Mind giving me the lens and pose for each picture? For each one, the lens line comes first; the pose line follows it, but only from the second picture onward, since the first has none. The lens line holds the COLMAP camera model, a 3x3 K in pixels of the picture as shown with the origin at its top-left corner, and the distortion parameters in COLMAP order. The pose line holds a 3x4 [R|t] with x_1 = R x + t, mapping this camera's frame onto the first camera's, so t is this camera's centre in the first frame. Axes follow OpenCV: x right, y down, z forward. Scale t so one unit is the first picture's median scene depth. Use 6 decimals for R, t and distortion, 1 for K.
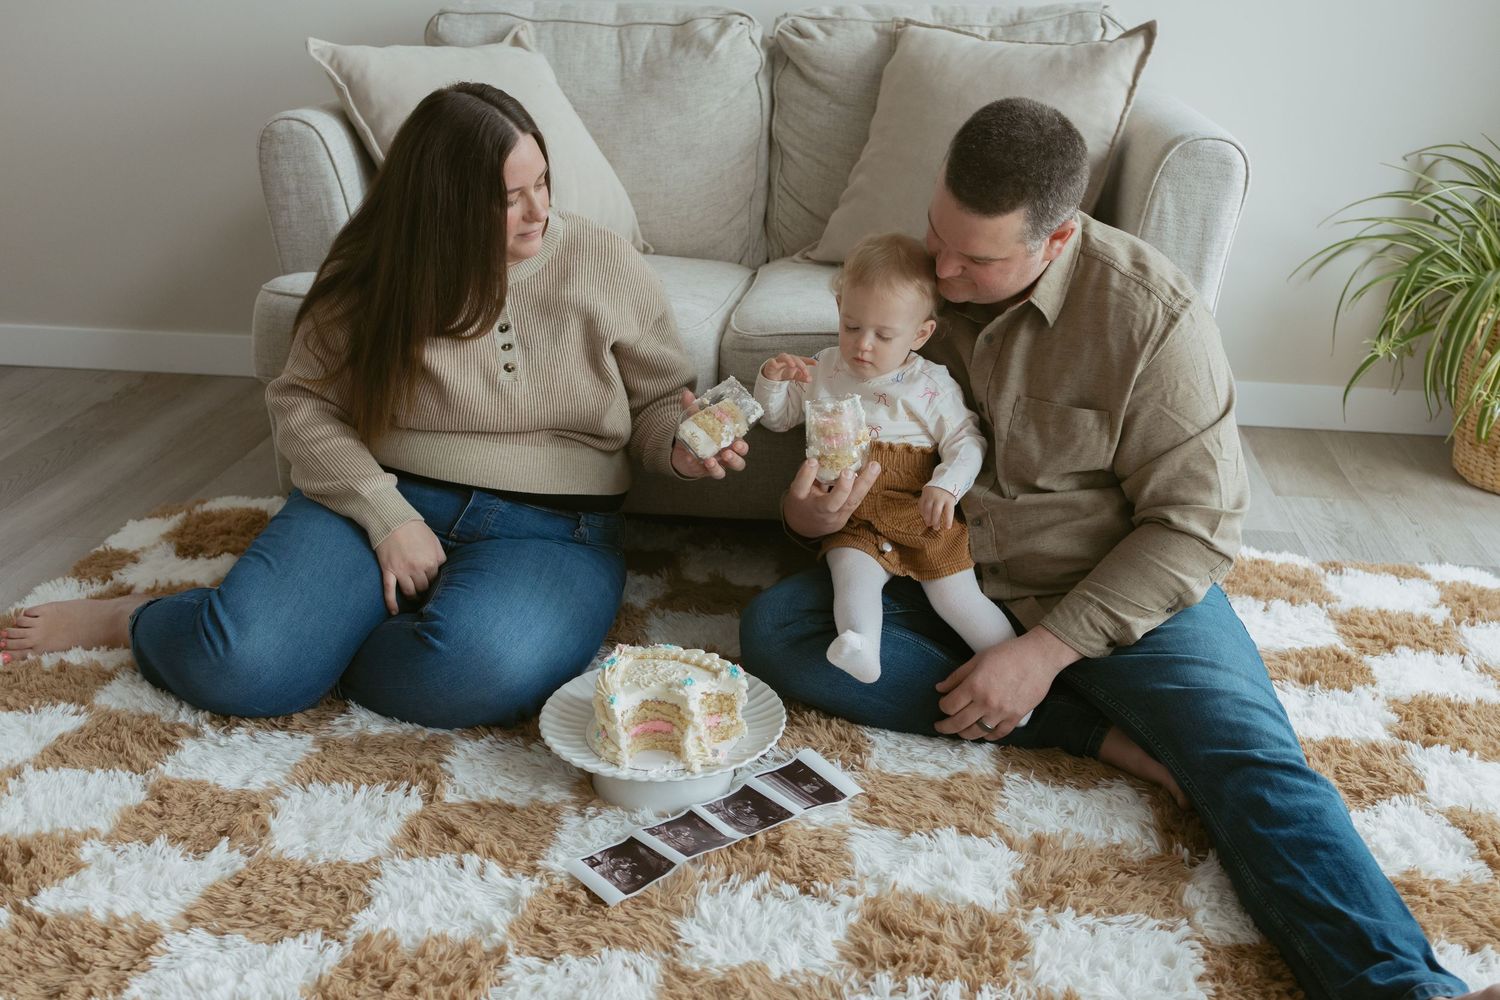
lens RADIAL K [[1515.6, 0, 760.4], [0, 1515.6, 504.7], [0, 0, 1]] dist [-0.010453, 0.000000]
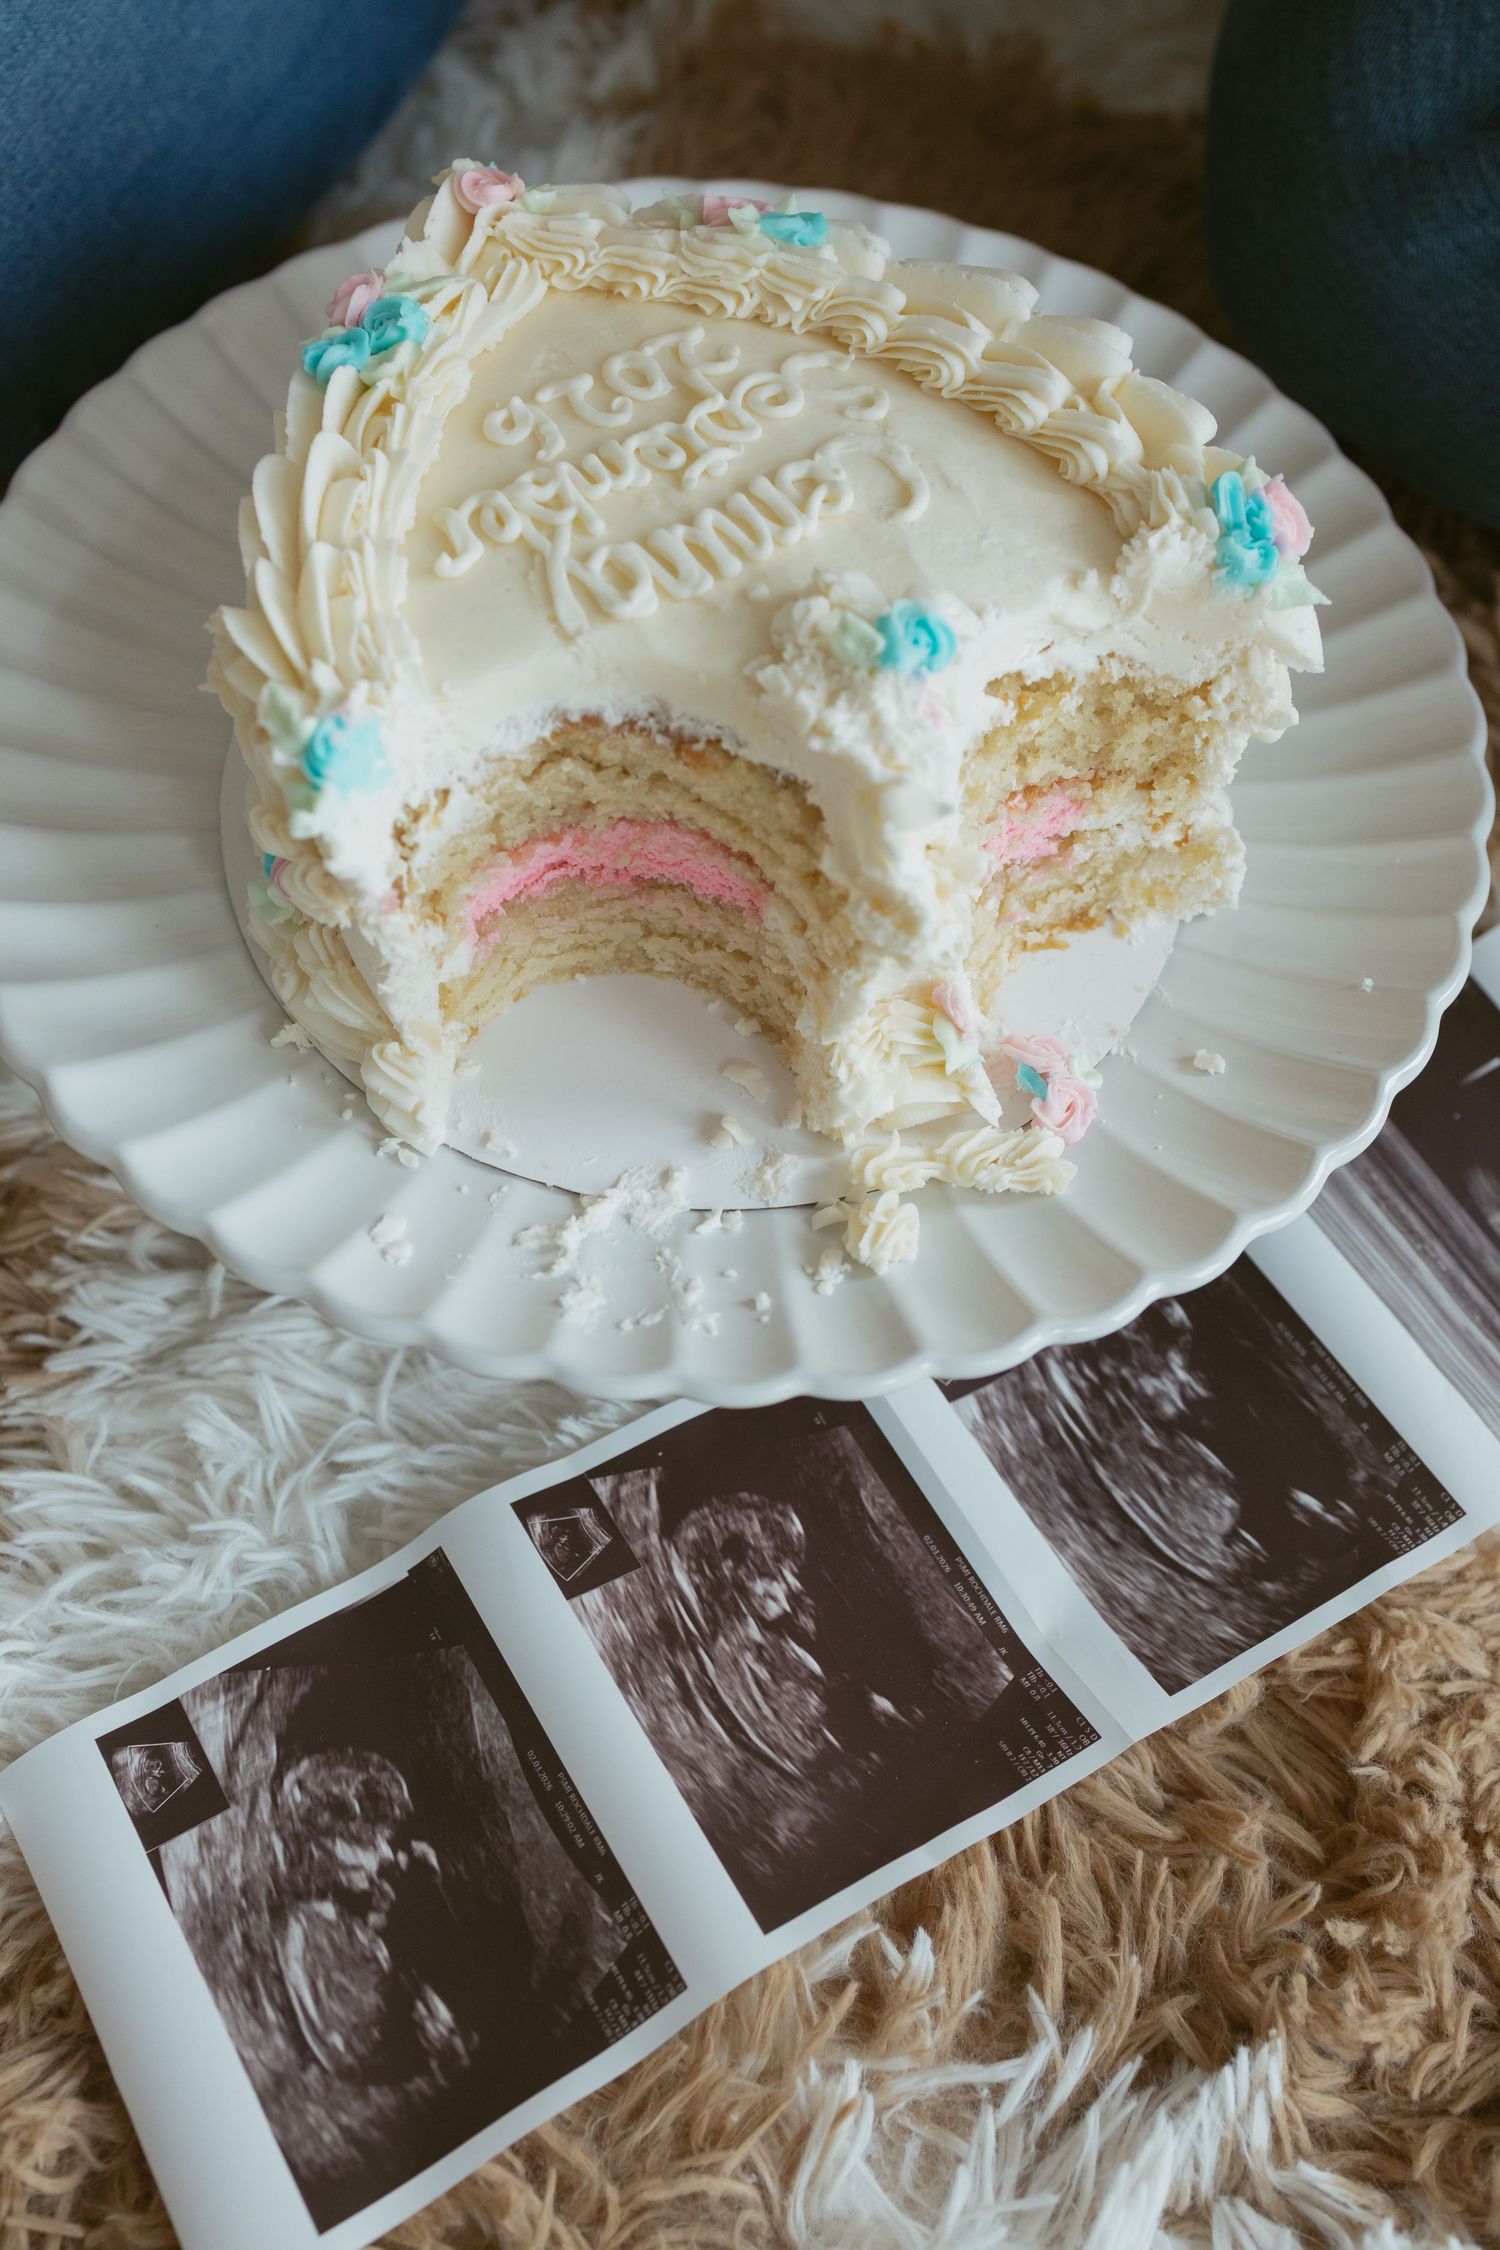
lens RADIAL K [[2265.6, 0, 725.3], [0, 2265.6, 1110.3], [0, 0, 1]] dist [-0.016326, 0.000000]
pose [[0.990848, 0.128269, -0.042039, -0.048782], [-0.077449, 0.795318, 0.601224, 0.032619], [0.110553, -0.592466, 0.797974, 0.802904]]
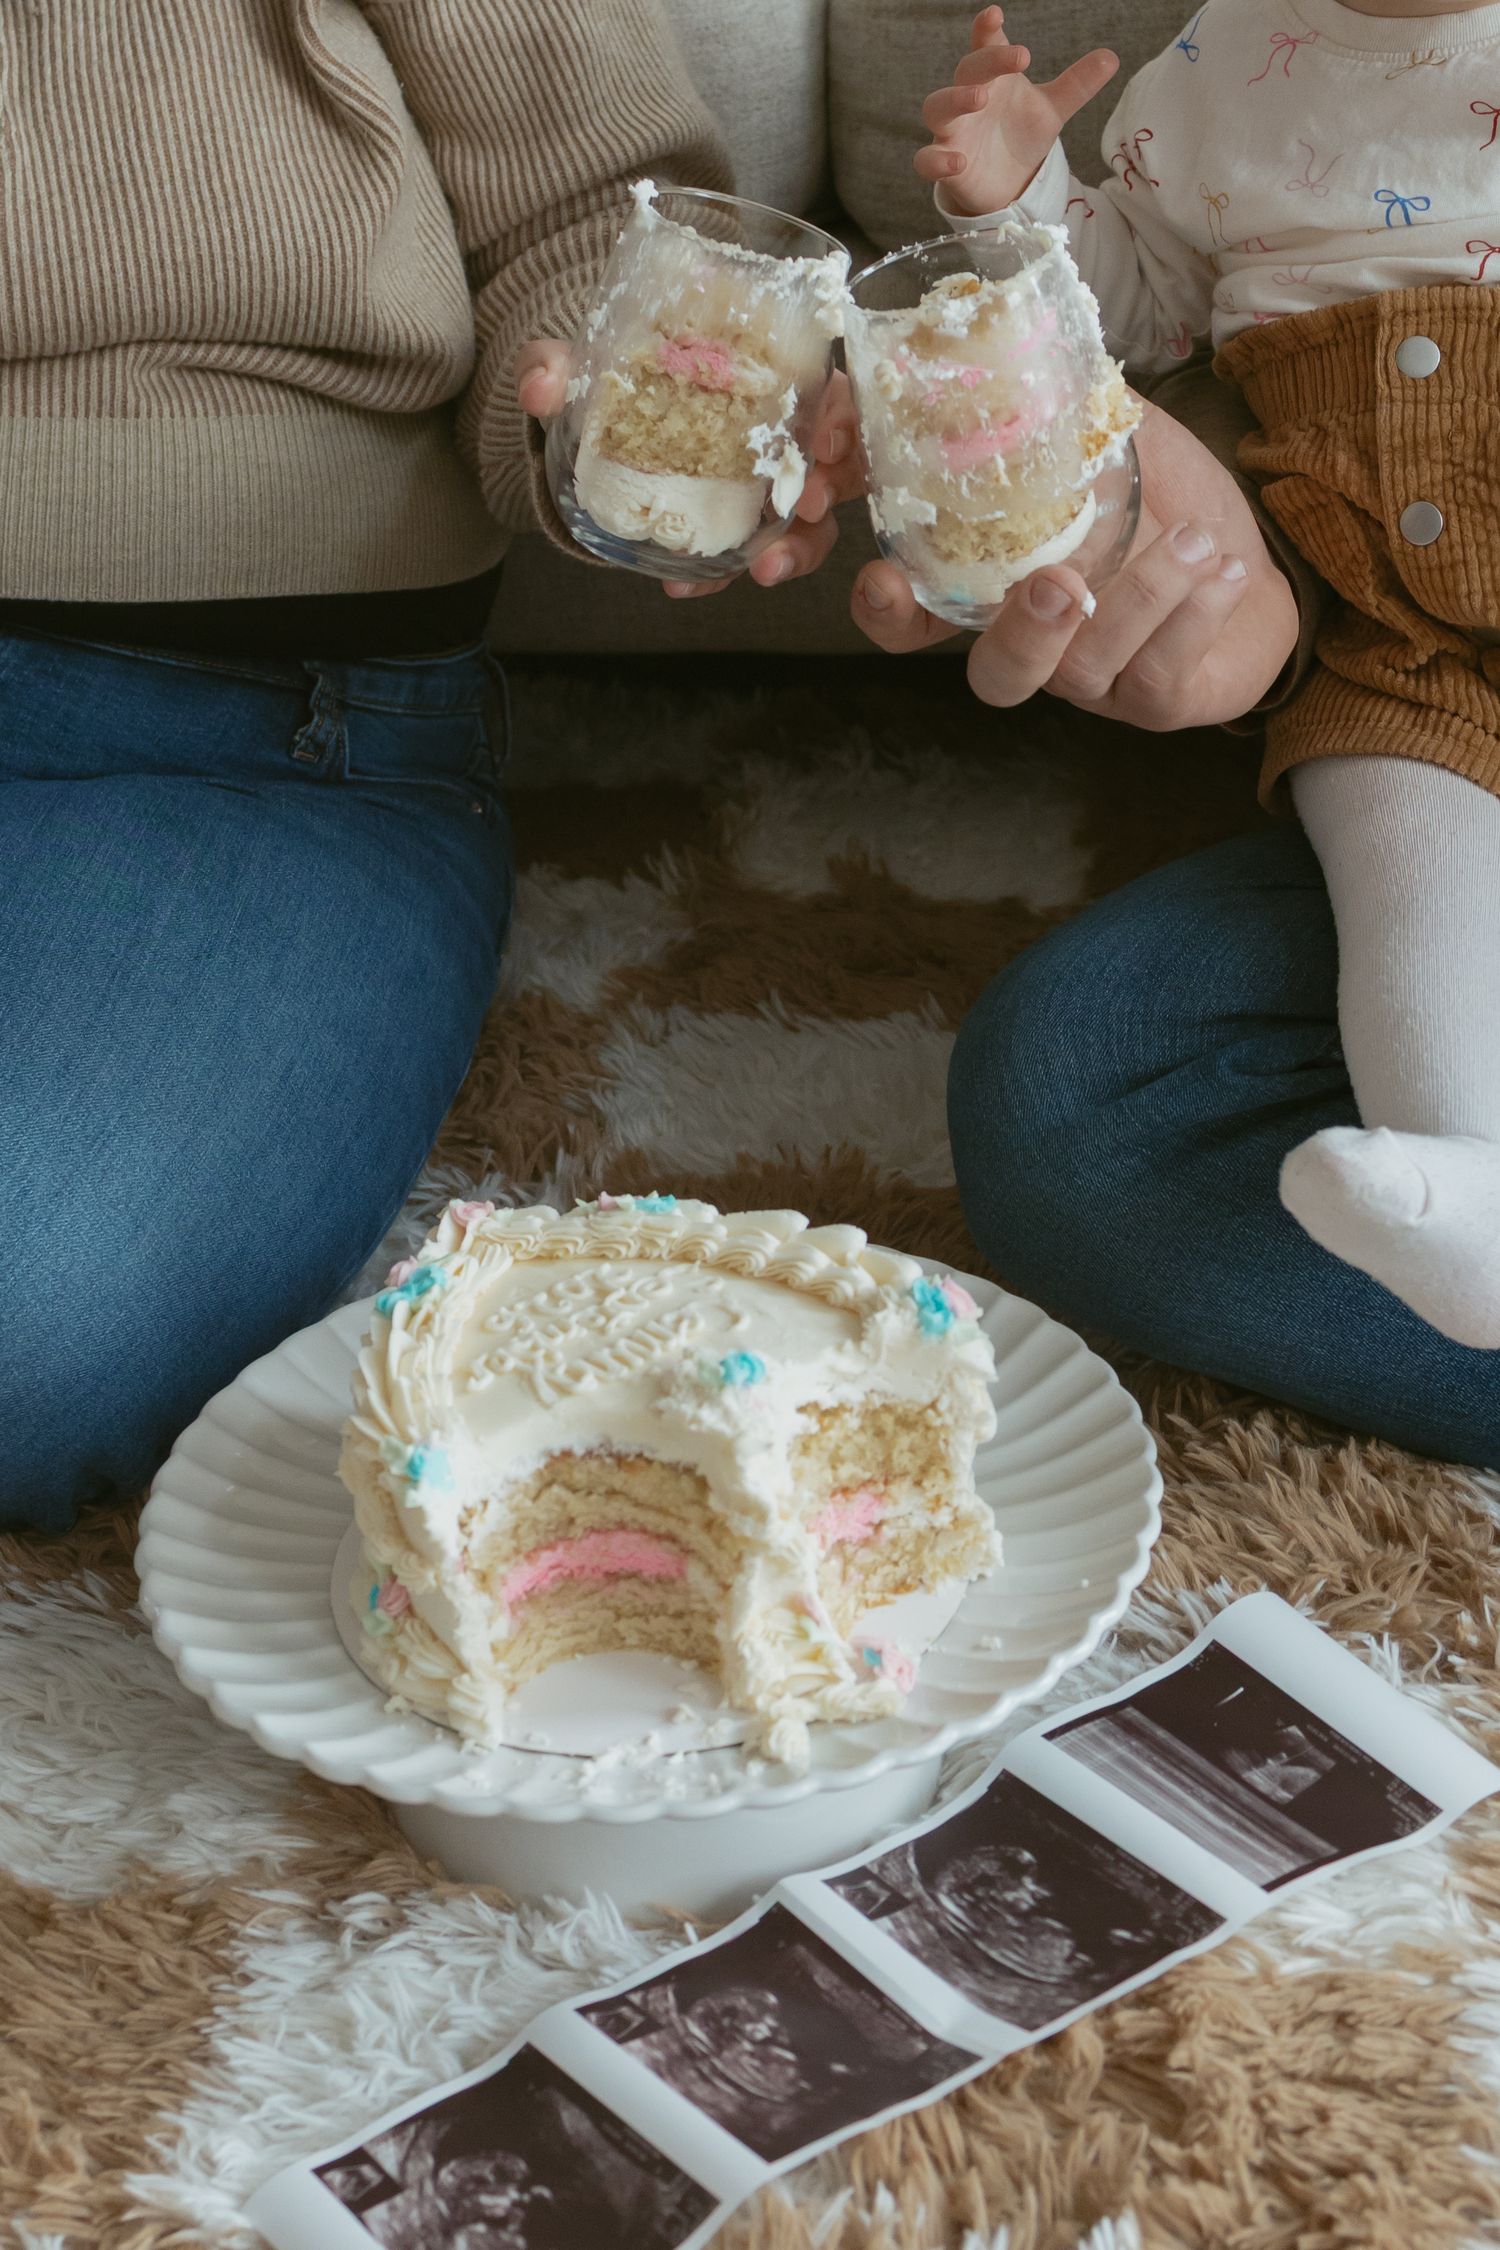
lens RADIAL K [[3775.1, 0, 758.6], [0, 3775.1, 956.2], [0, 0, 1]] dist [-0.070278, 0.000000]
pose [[0.996591, -0.050827, -0.064980, -0.003588], [0.056285, 0.994779, 0.085125, 0.004892], [0.060315, -0.088492, 0.994249, 0.423432]]
